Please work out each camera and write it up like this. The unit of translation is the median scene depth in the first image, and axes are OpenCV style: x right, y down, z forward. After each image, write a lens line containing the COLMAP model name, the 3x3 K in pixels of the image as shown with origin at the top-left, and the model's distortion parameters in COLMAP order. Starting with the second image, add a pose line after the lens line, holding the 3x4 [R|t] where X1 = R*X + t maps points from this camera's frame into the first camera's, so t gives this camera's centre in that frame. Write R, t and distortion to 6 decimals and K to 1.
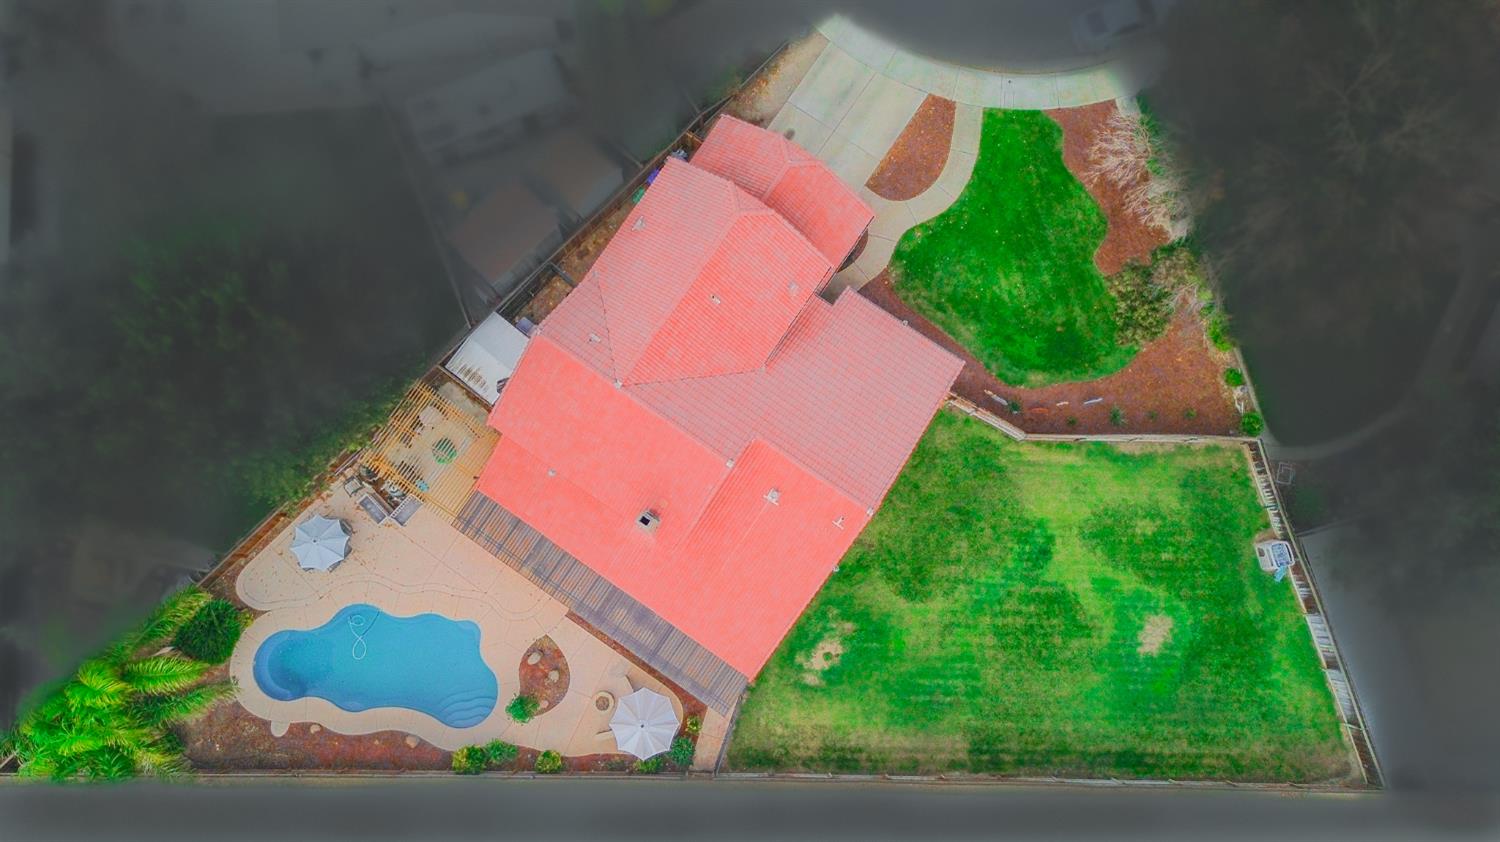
lens RADIAL K [[1071.8, 0, 697.4], [0, 1071.8, 445.1], [0, 0, 1]] dist [0.042733, -0.036328]
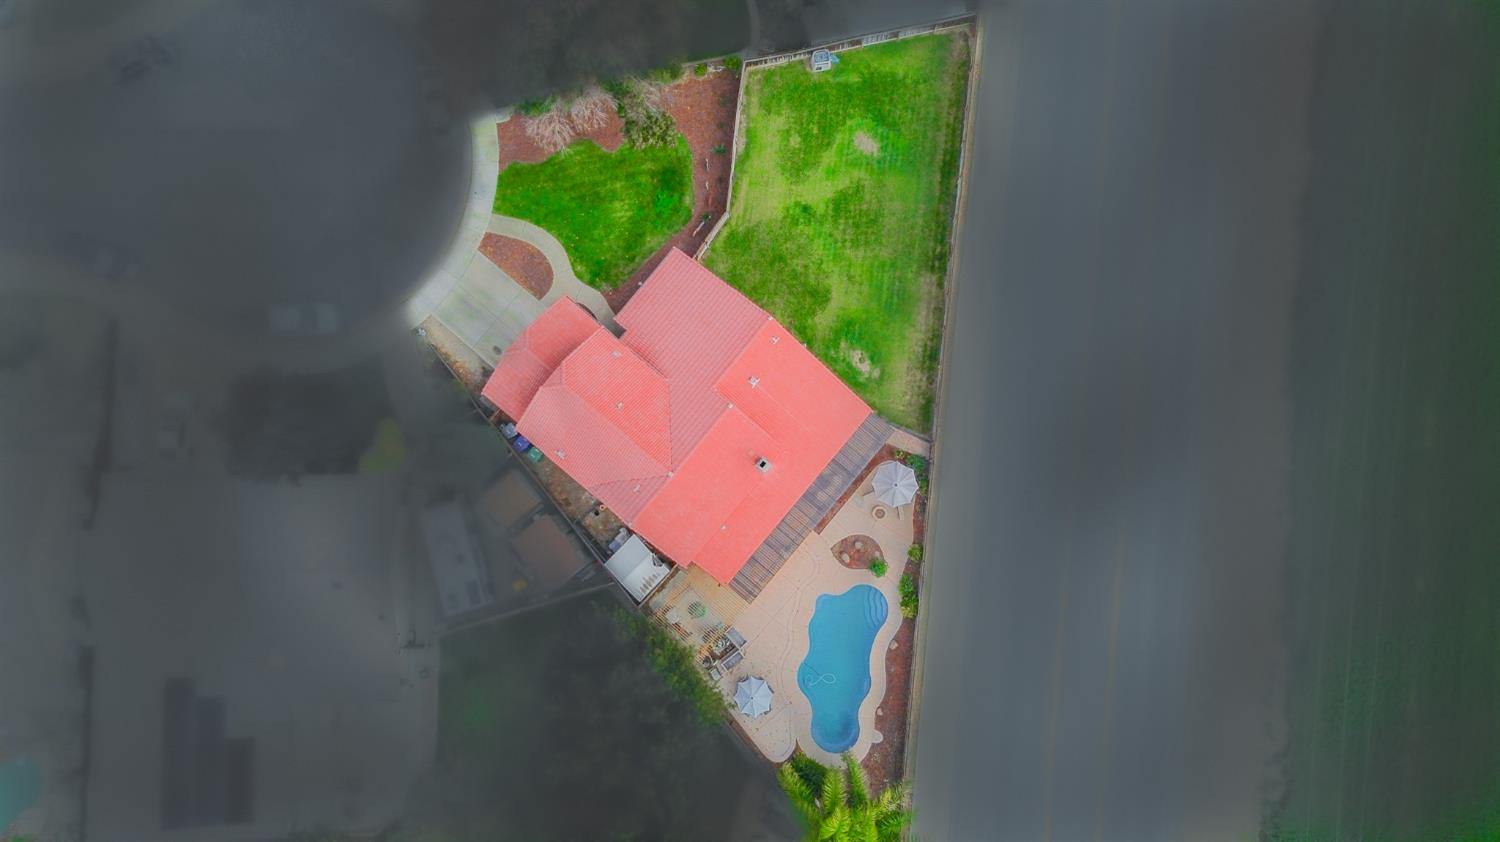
lens RADIAL K [[1071.8, 0, 739.7], [0, 1071.8, 454.3], [0, 0, 1]] dist [0.042733, -0.036328]
pose [[0.095729, -0.993033, 0.068717, -0.125172], [0.992371, 0.100597, 0.071273, -0.062694], [-0.077689, 0.061370, 0.995087, -0.449551]]
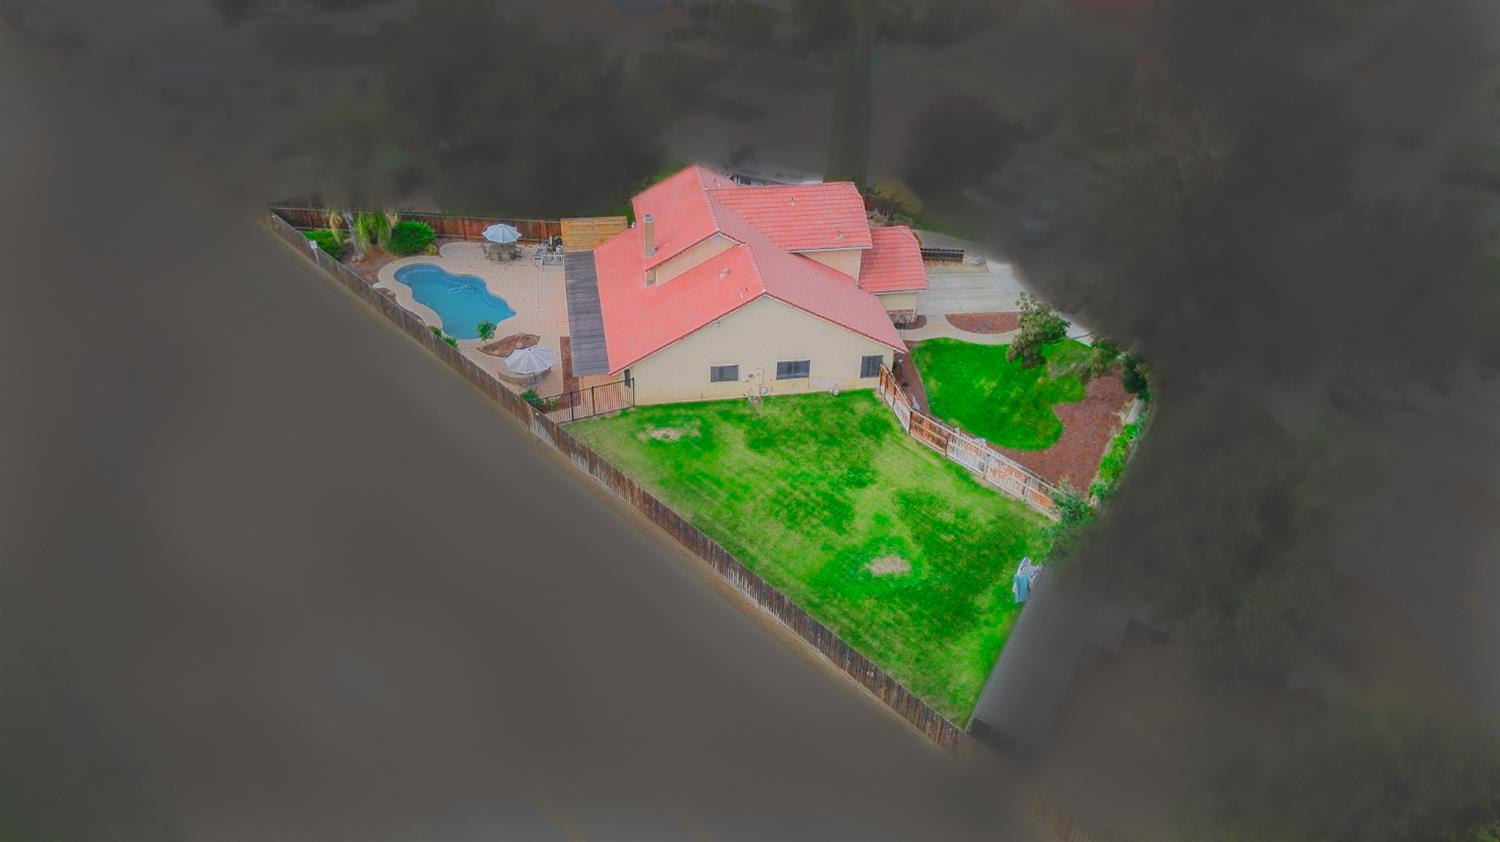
lens RADIAL K [[1071.8, 0, 749.1], [0, 1071.8, 425.4], [0, 0, 1]] dist [0.042733, -0.036328]
pose [[0.701534, 0.448880, -0.553495, 0.841789], [-0.711010, 0.493314, -0.501106, 0.722775], [0.048110, 0.745083, 0.665234, 0.200771]]
